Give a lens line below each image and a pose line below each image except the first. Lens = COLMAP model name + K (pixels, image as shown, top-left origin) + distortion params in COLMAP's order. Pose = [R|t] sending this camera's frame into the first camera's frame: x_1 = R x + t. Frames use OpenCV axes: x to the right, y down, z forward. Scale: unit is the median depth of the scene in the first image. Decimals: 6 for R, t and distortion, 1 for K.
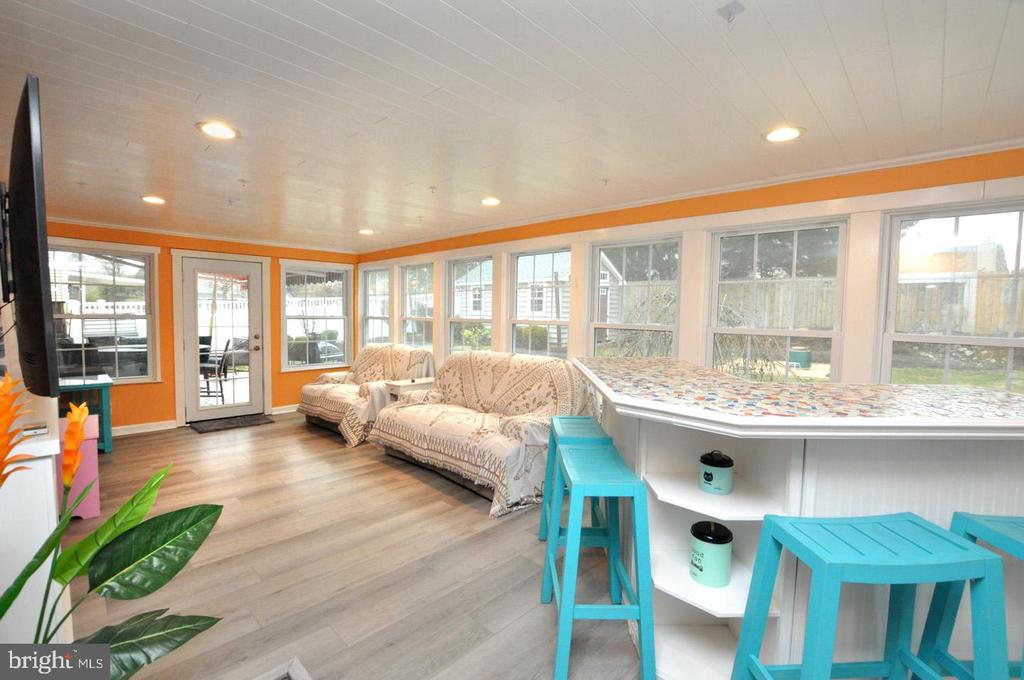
lens RADIAL K [[450.2, 0, 512.0], [0, 450.2, 340.0], [0, 0, 1]] dist [-0.025744, 0.000330]
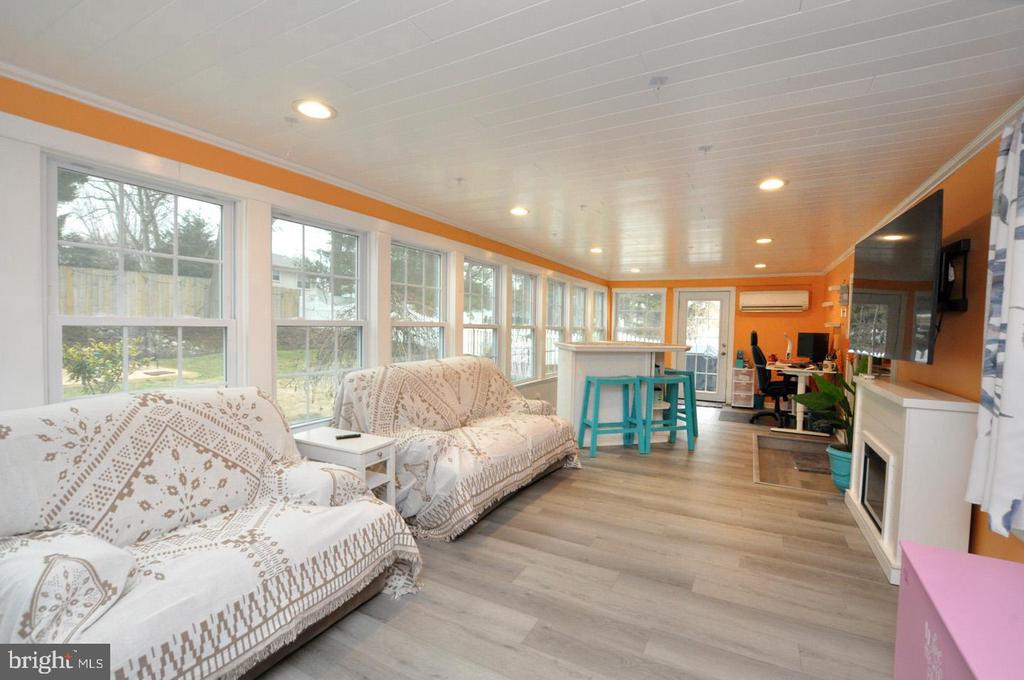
lens RADIAL K [[450.2, 0, 512.0], [0, 450.2, 340.0], [0, 0, 1]] dist [-0.025744, 0.000330]
pose [[-0.267928, -0.074729, 0.960536, -0.976257], [0.021793, 0.996262, 0.083587, -0.089931], [-0.963192, 0.043328, -0.265298, 1.173160]]
